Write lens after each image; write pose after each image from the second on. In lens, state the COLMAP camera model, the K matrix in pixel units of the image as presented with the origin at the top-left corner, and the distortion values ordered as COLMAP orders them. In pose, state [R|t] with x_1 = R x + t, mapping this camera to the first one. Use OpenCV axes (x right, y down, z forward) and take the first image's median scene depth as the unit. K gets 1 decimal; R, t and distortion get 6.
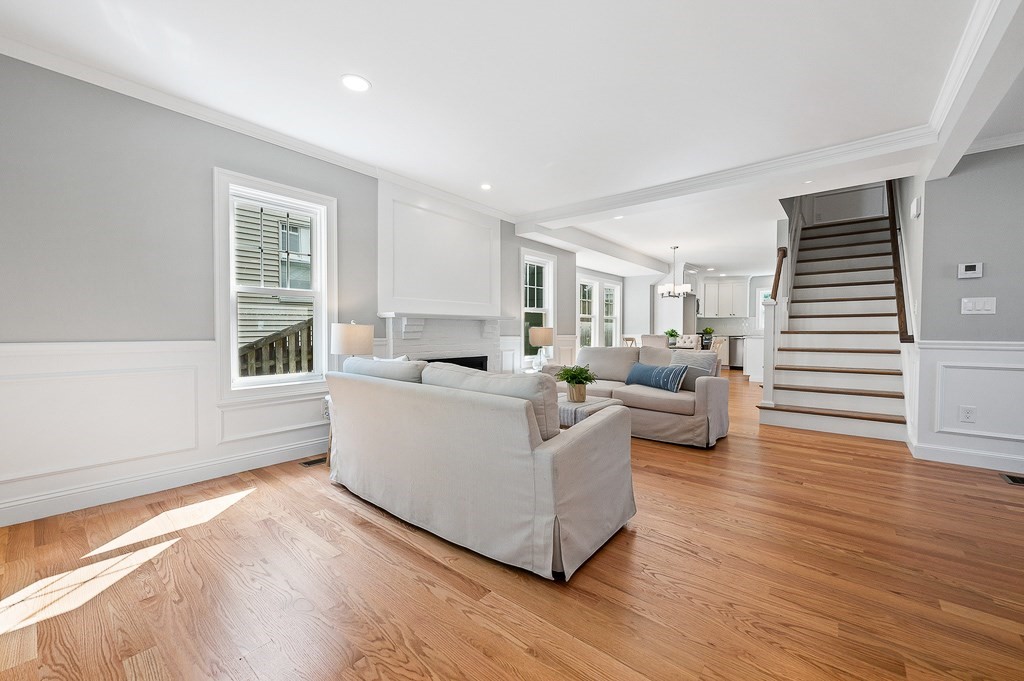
lens RADIAL K [[410.5, 0, 510.0], [0, 410.5, 342.1], [0, 0, 1]] dist [-0.002262, 0.000121]
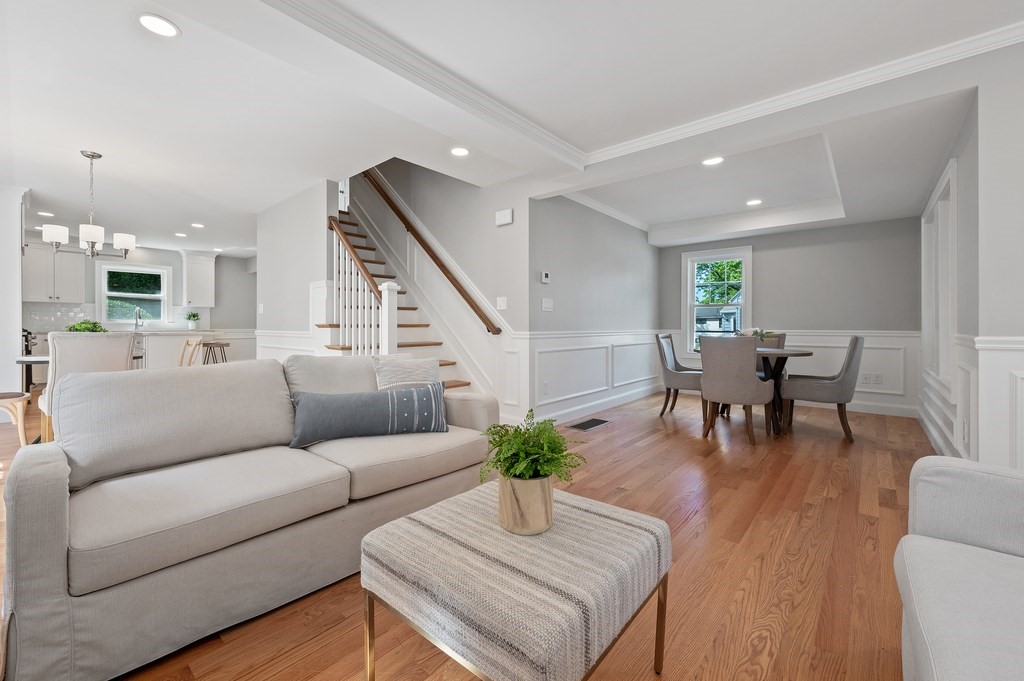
lens RADIAL K [[418.4, 0, 507.0], [0, 418.4, 327.4], [0, 0, 1]] dist [0.000743, -0.000021]
pose [[0.024449, -0.004741, 0.999690, -0.188450], [0.027579, 0.999611, 0.004066, -0.022295], [-0.999321, 0.027471, 0.024570, 0.982035]]
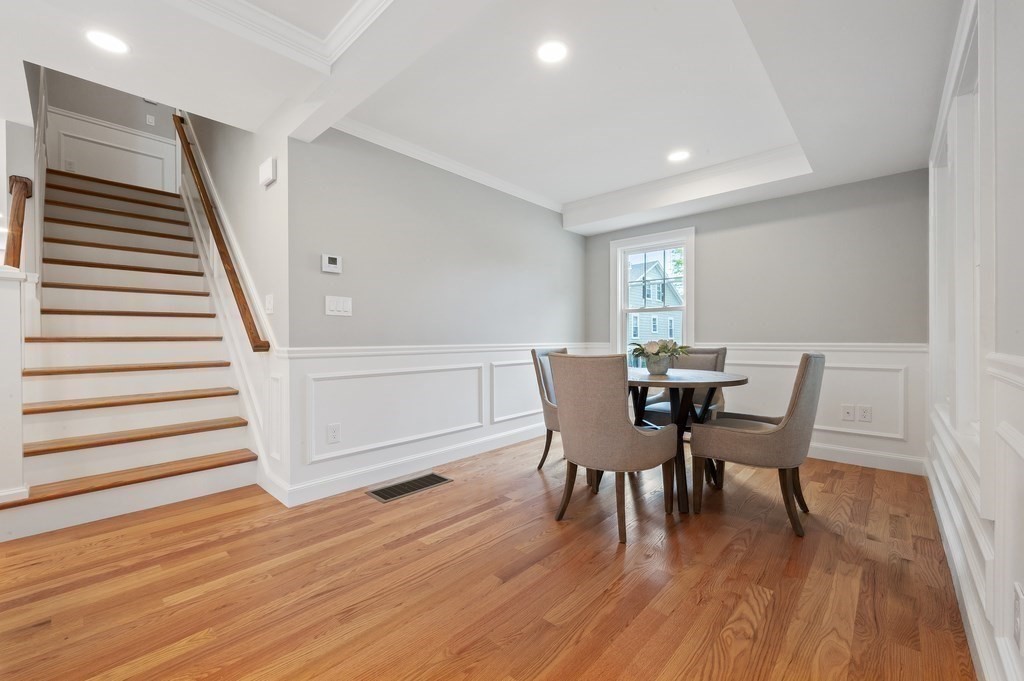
lens RADIAL K [[410.5, 0, 510.0], [0, 410.5, 342.1], [0, 0, 1]] dist [-0.002262, 0.000121]
pose [[0.060018, -0.009602, 0.998151, 0.265969], [0.032465, 0.999443, 0.007662, -0.006558], [-0.997669, 0.031945, 0.060296, 0.526030]]
